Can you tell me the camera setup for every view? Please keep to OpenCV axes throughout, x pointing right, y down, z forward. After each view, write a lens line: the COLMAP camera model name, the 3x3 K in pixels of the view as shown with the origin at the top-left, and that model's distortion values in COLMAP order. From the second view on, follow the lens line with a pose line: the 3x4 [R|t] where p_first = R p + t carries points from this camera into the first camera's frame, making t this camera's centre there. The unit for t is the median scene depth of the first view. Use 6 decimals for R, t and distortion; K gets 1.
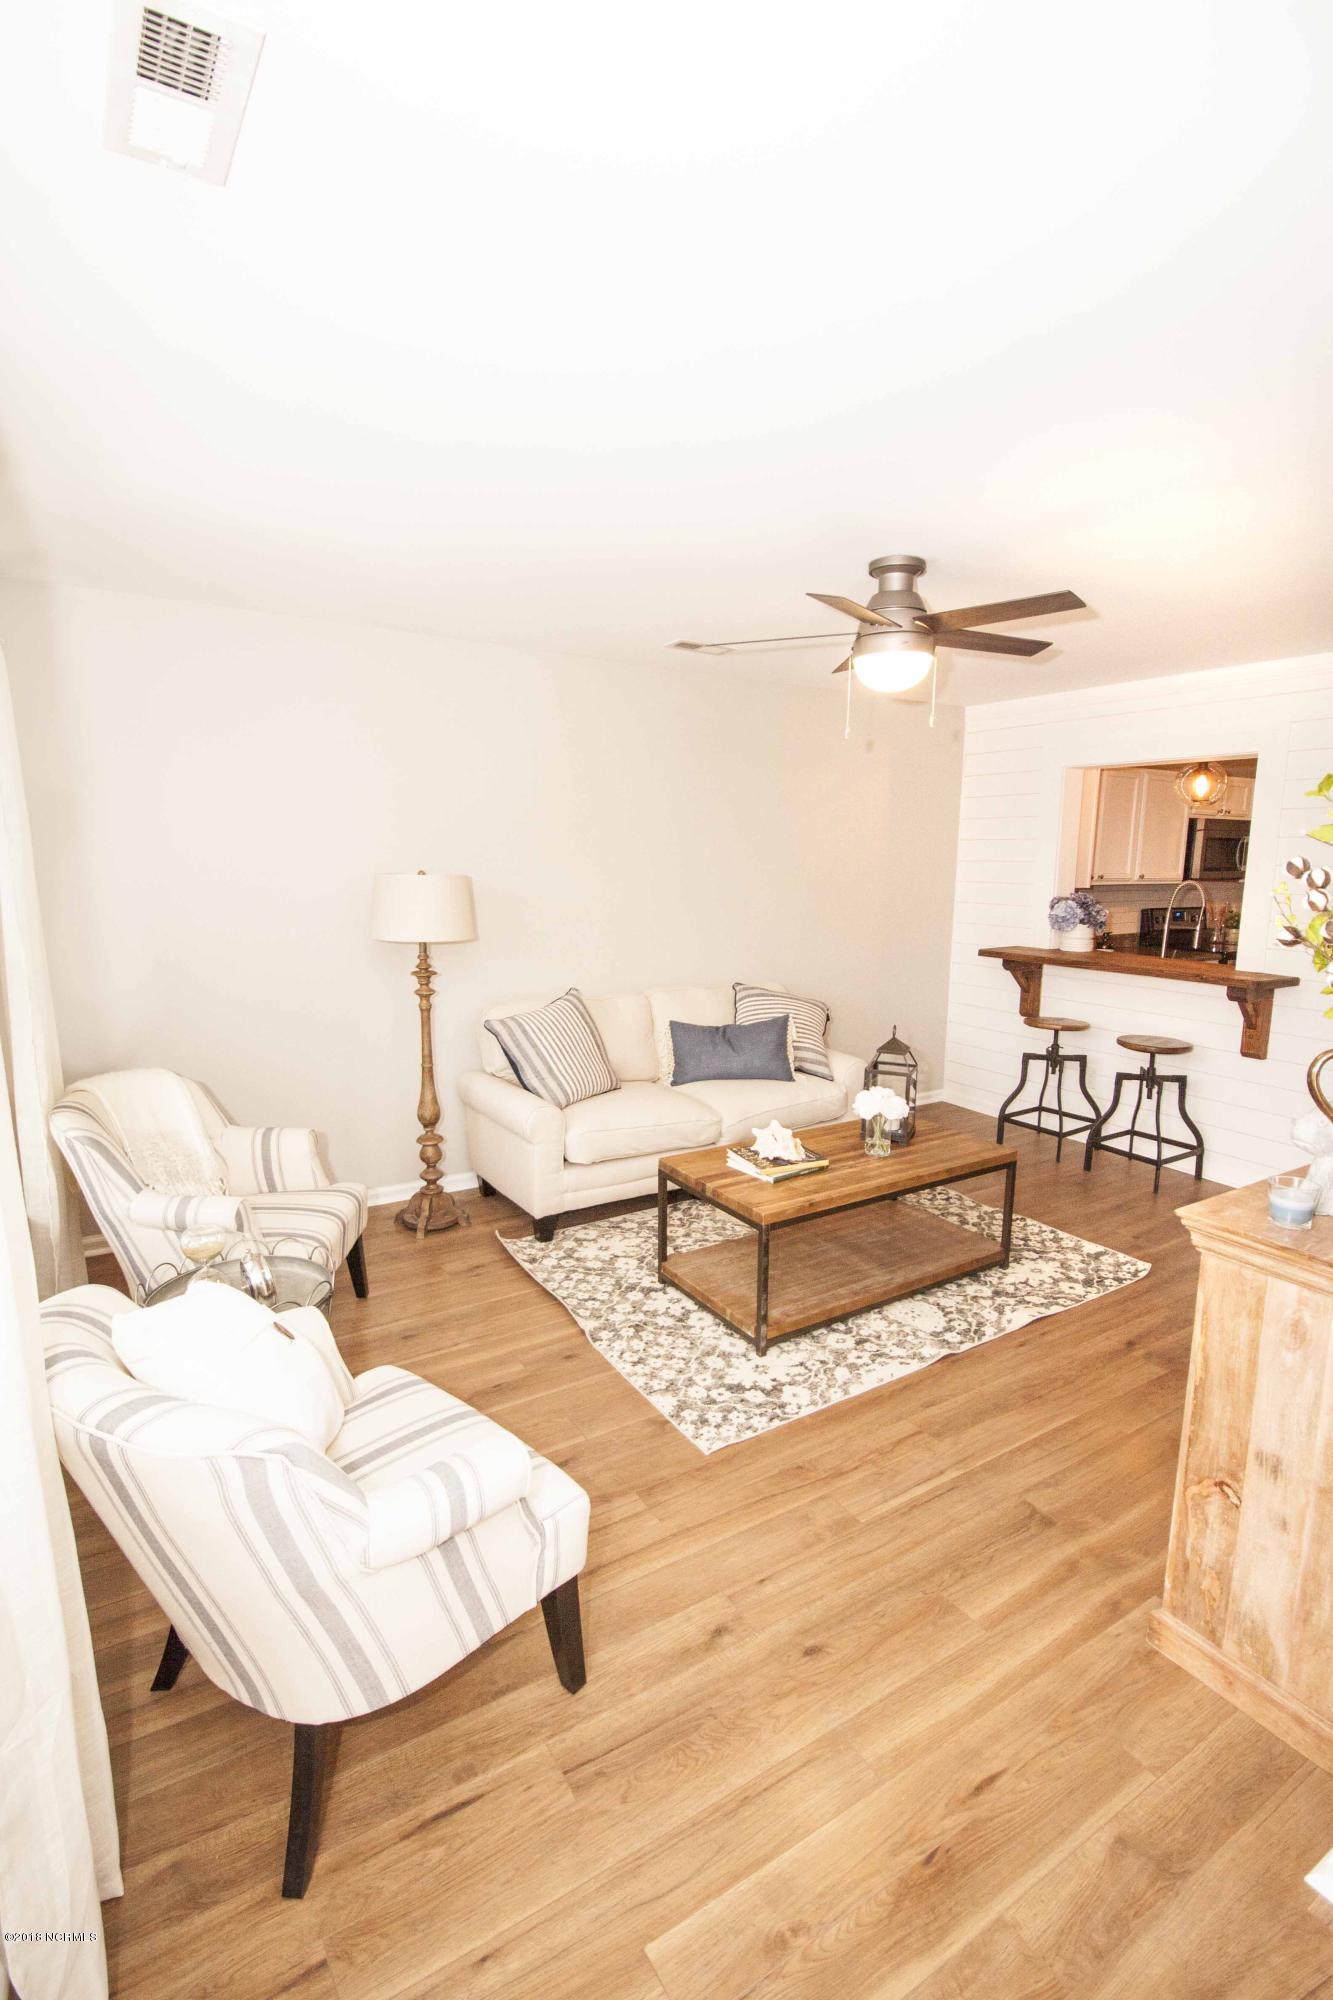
lens RADIAL K [[938.1, 0, 663.8], [0, 938.1, 1006.0], [0, 0, 1]] dist [0.001828, -0.009728]
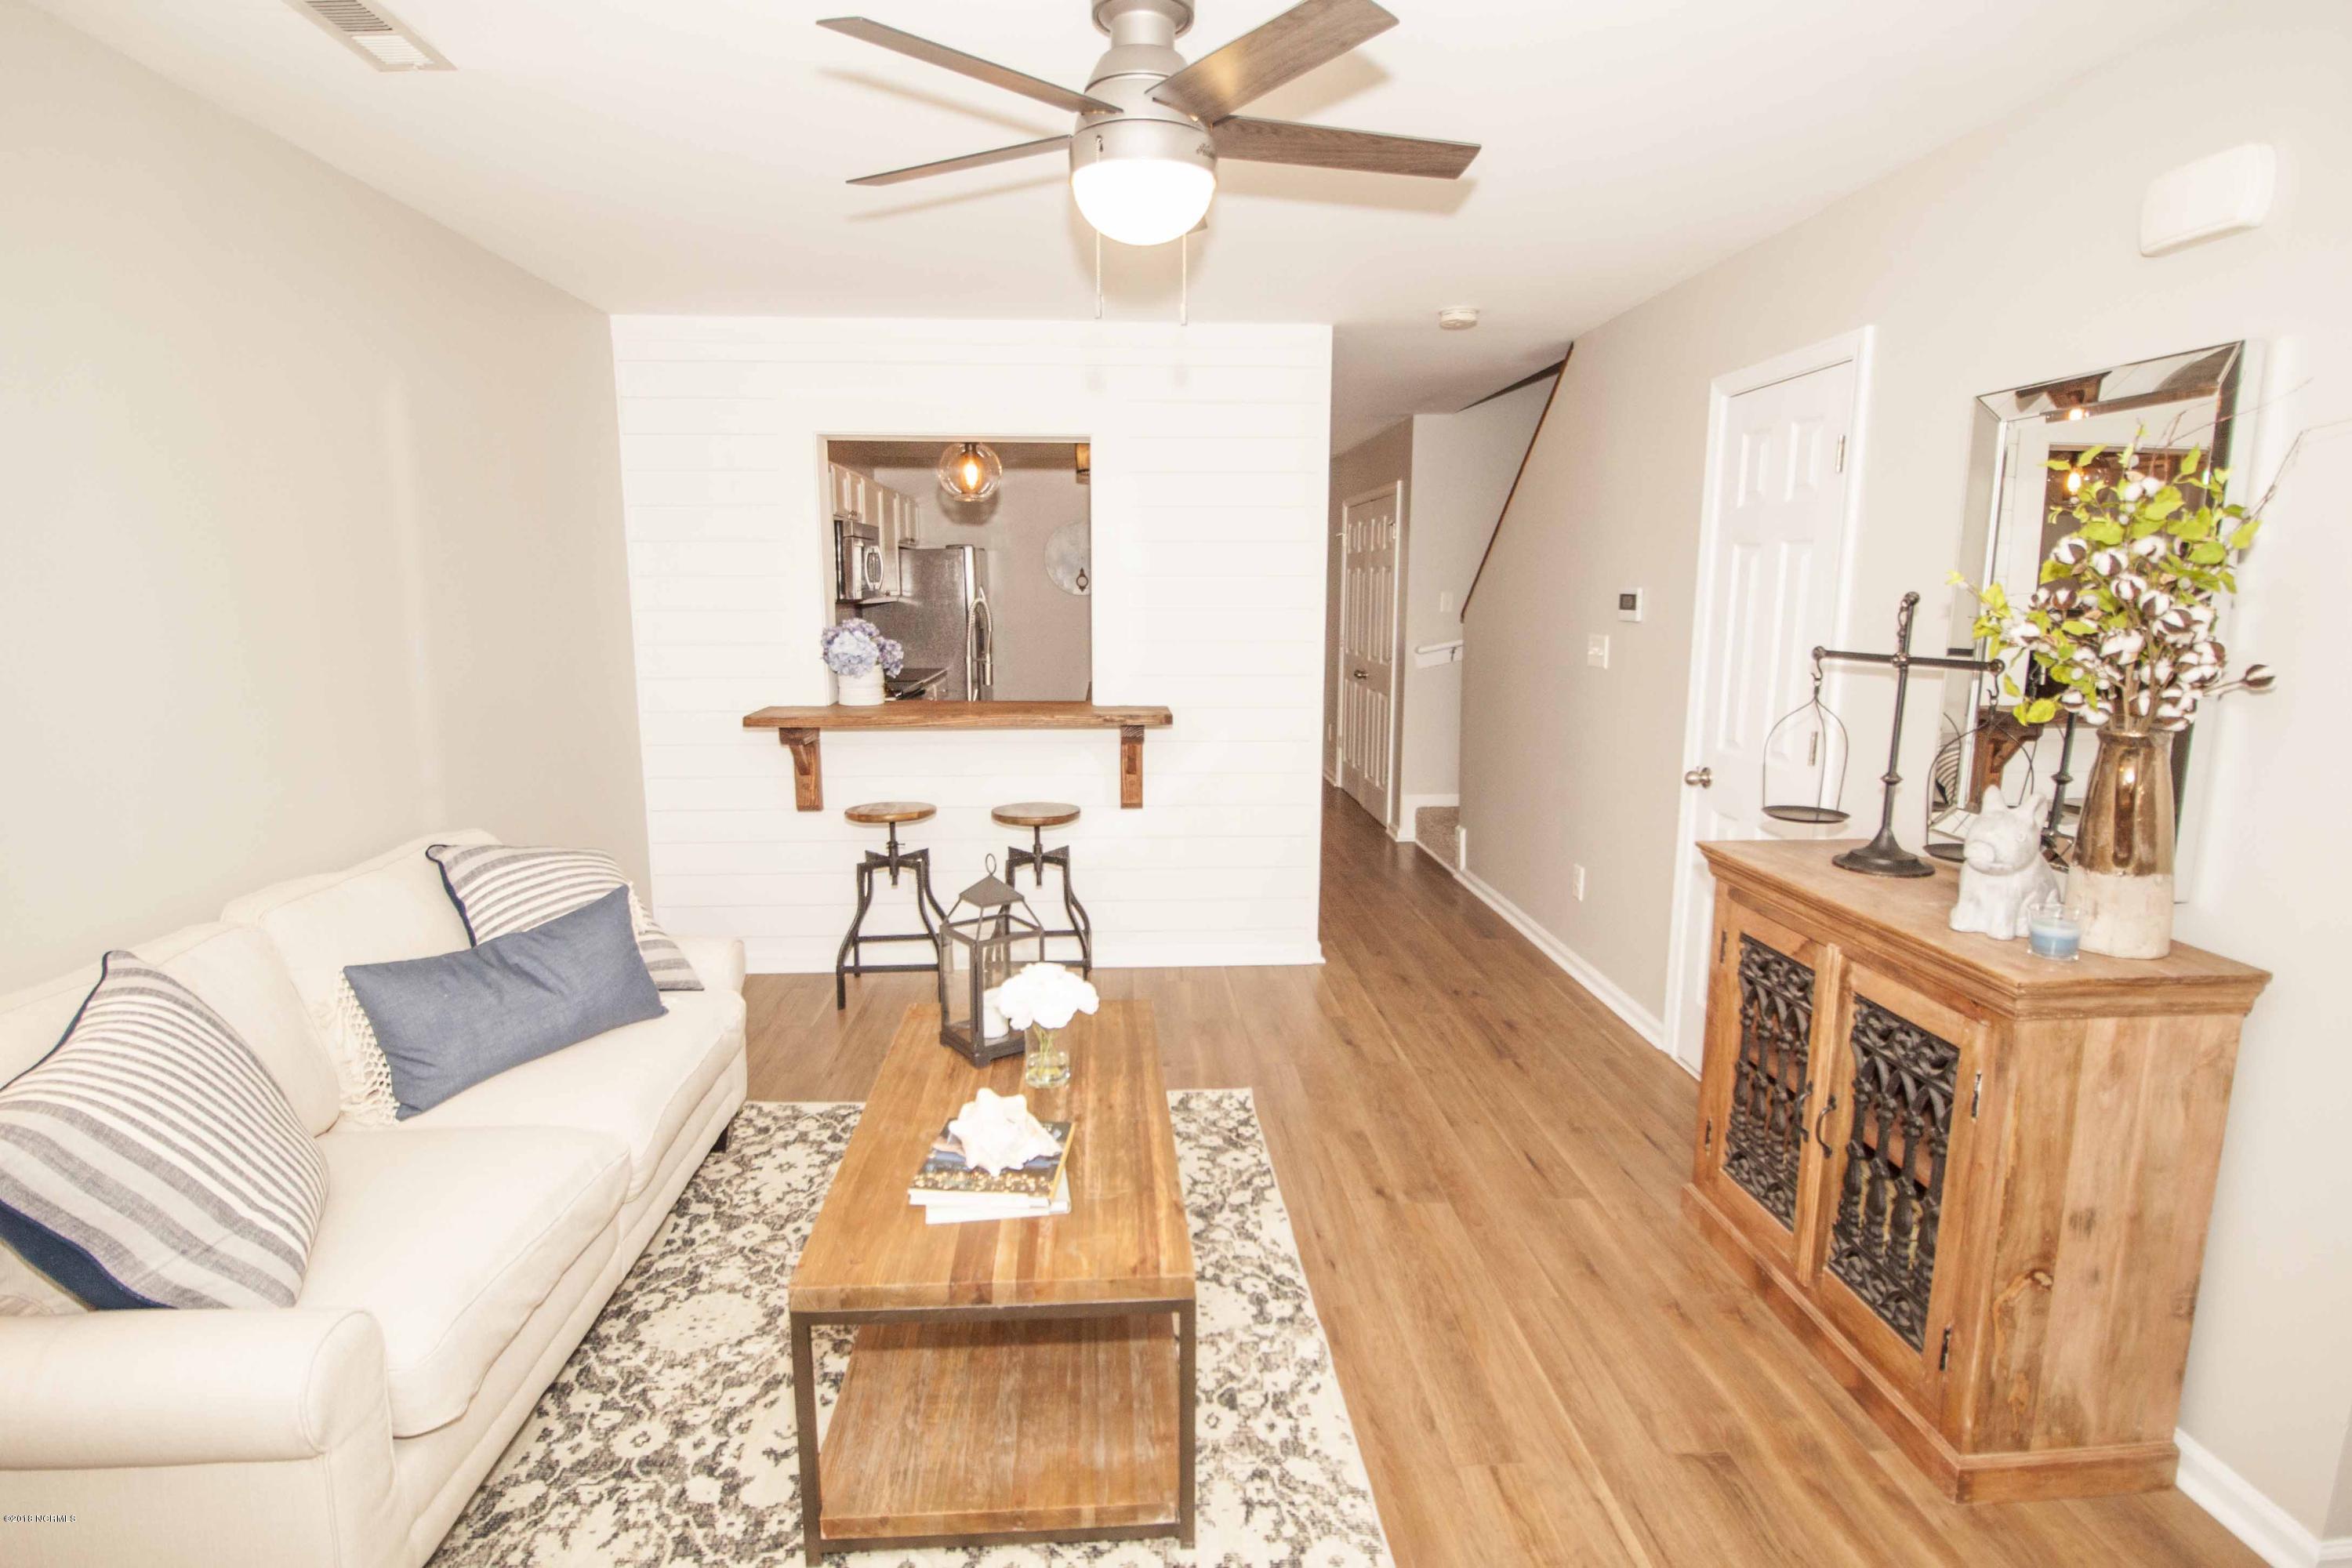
lens RADIAL K [[1188.6, 0, 1180.2], [0, 1188.6, 794.8], [0, 0, 1]] dist [0.001358, -0.014422]
pose [[0.476554, -0.161839, 0.864121, -0.372635], [0.146701, 0.983768, 0.103343, -0.085198], [-0.866819, 0.077519, 0.492561, 0.645727]]
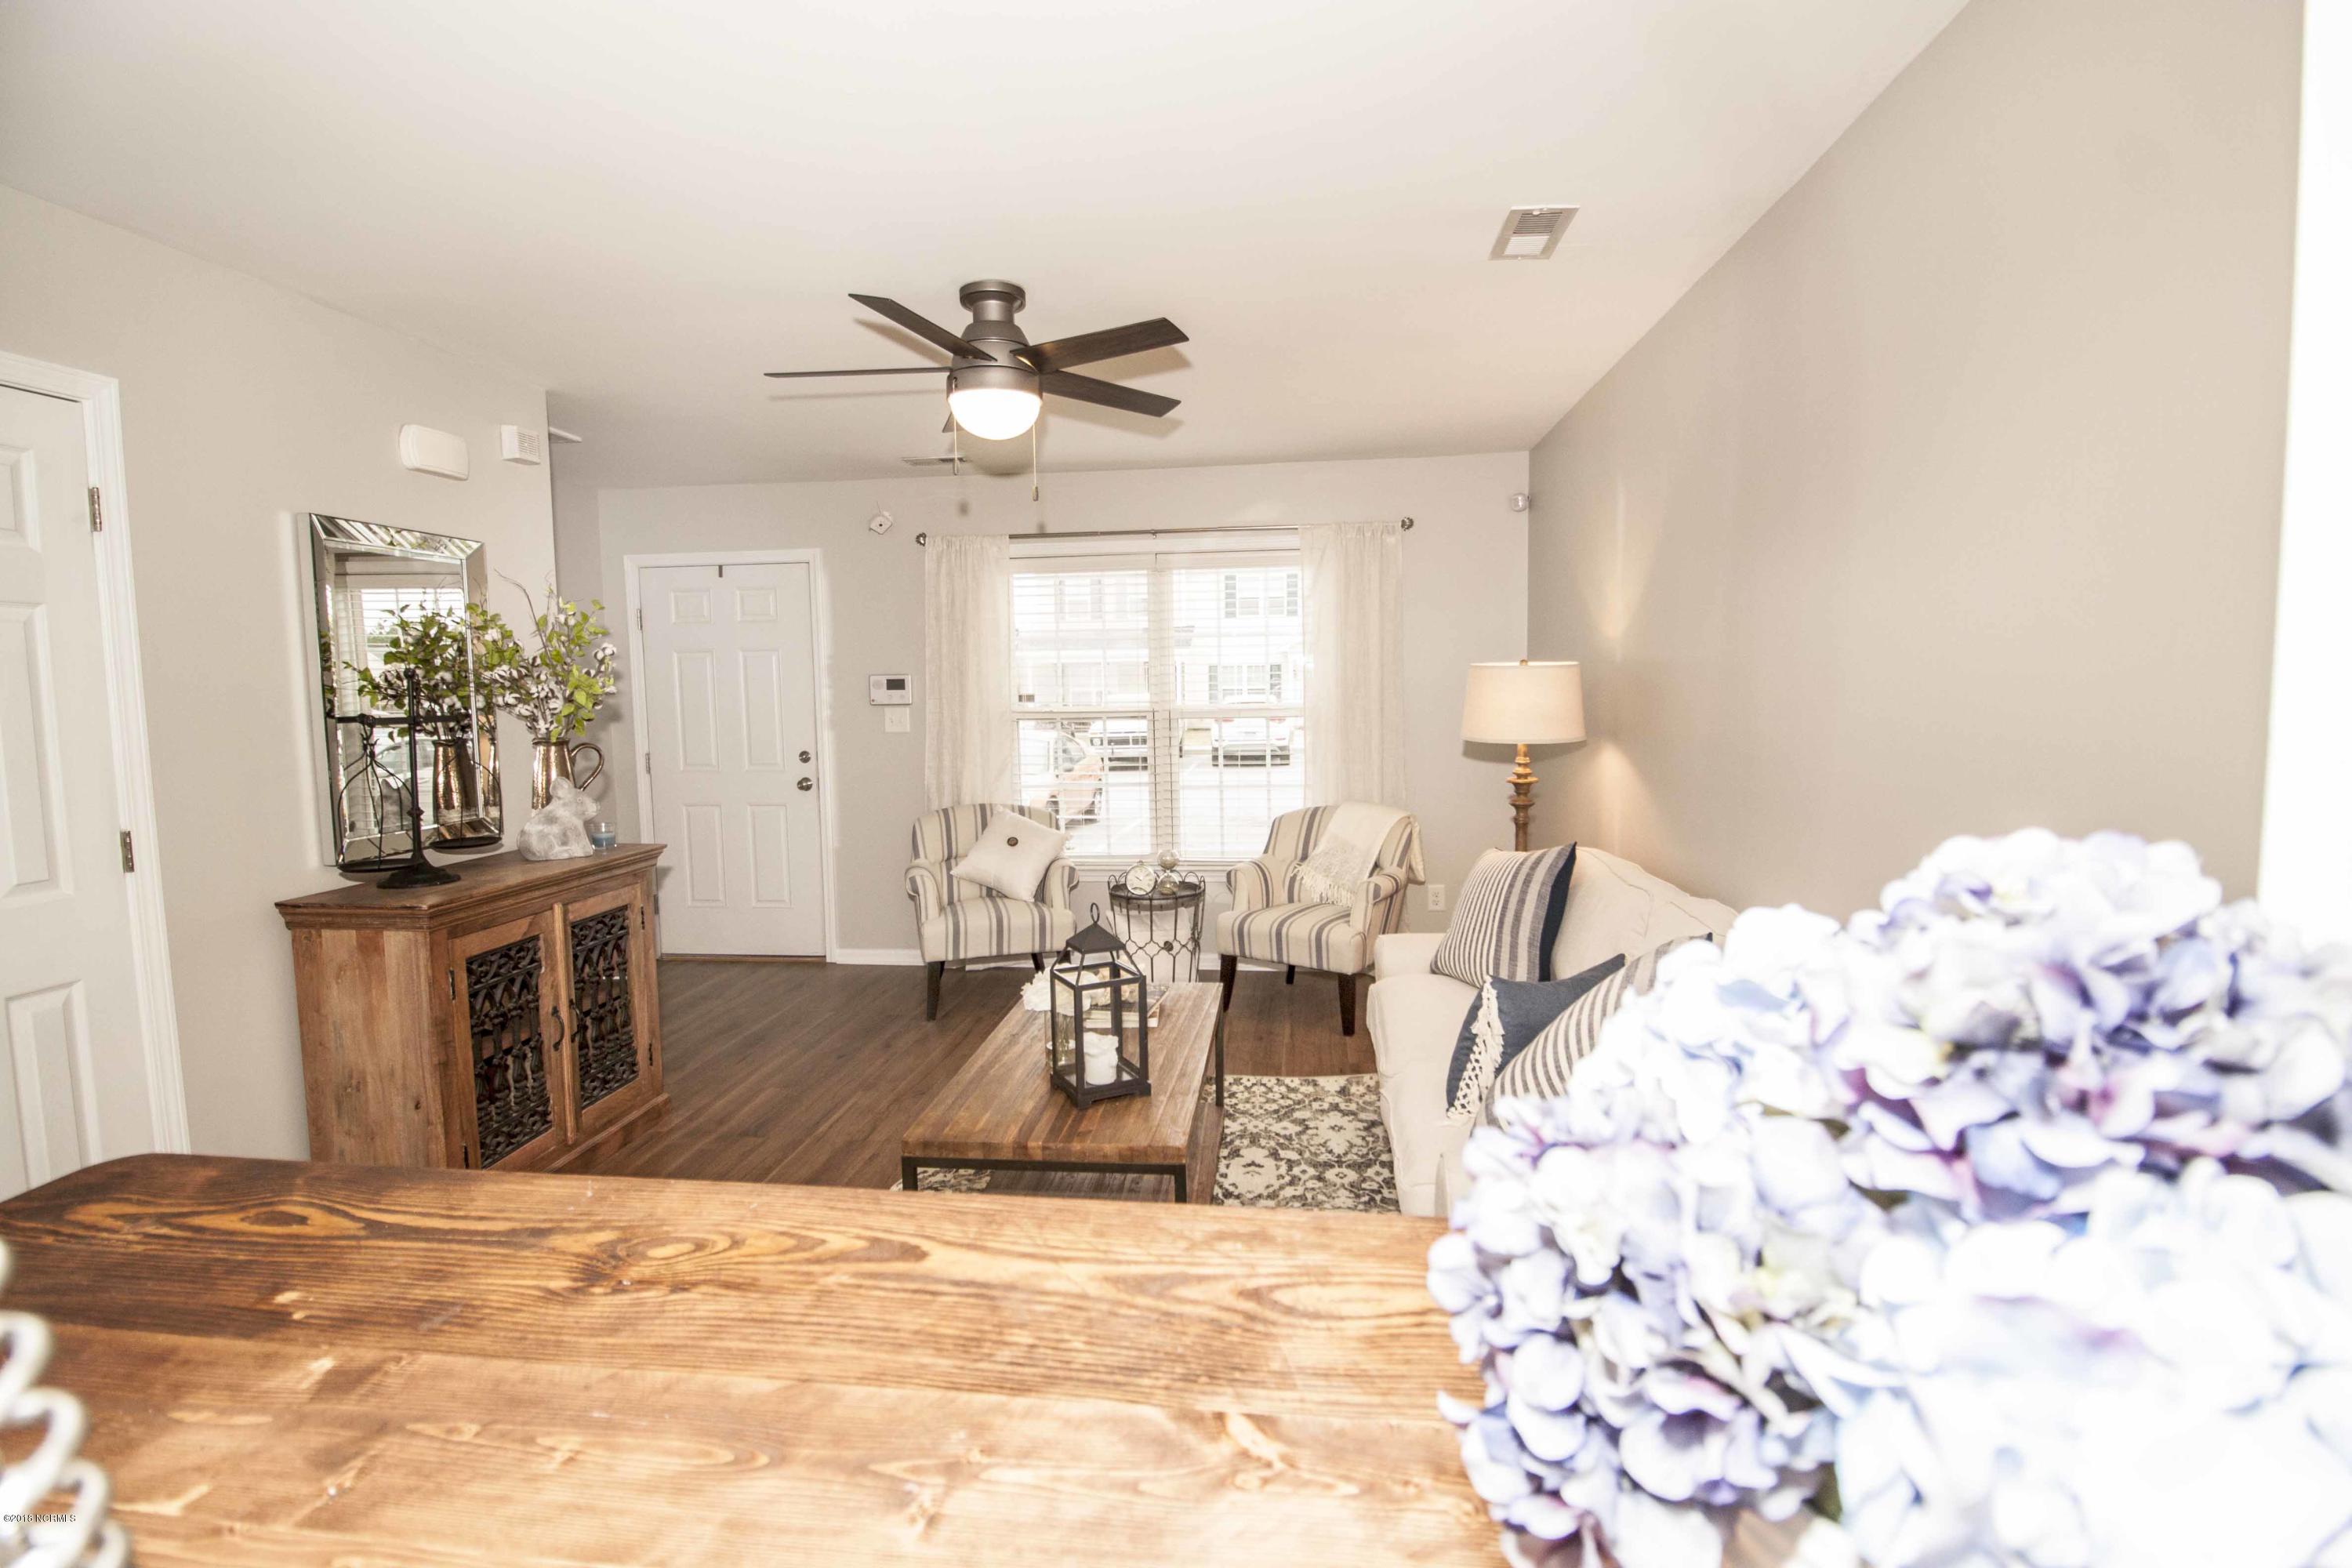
lens RADIAL K [[1103.2, 0, 1171.1], [0, 1103.2, 784.0], [0, 0, 1]] dist [0.001828, -0.009728]
pose [[-0.632079, 0.069355, -0.771794, 0.892635], [-0.119923, 0.975232, 0.185850, -0.225229], [0.765568, 0.210028, -0.608107, 1.719685]]
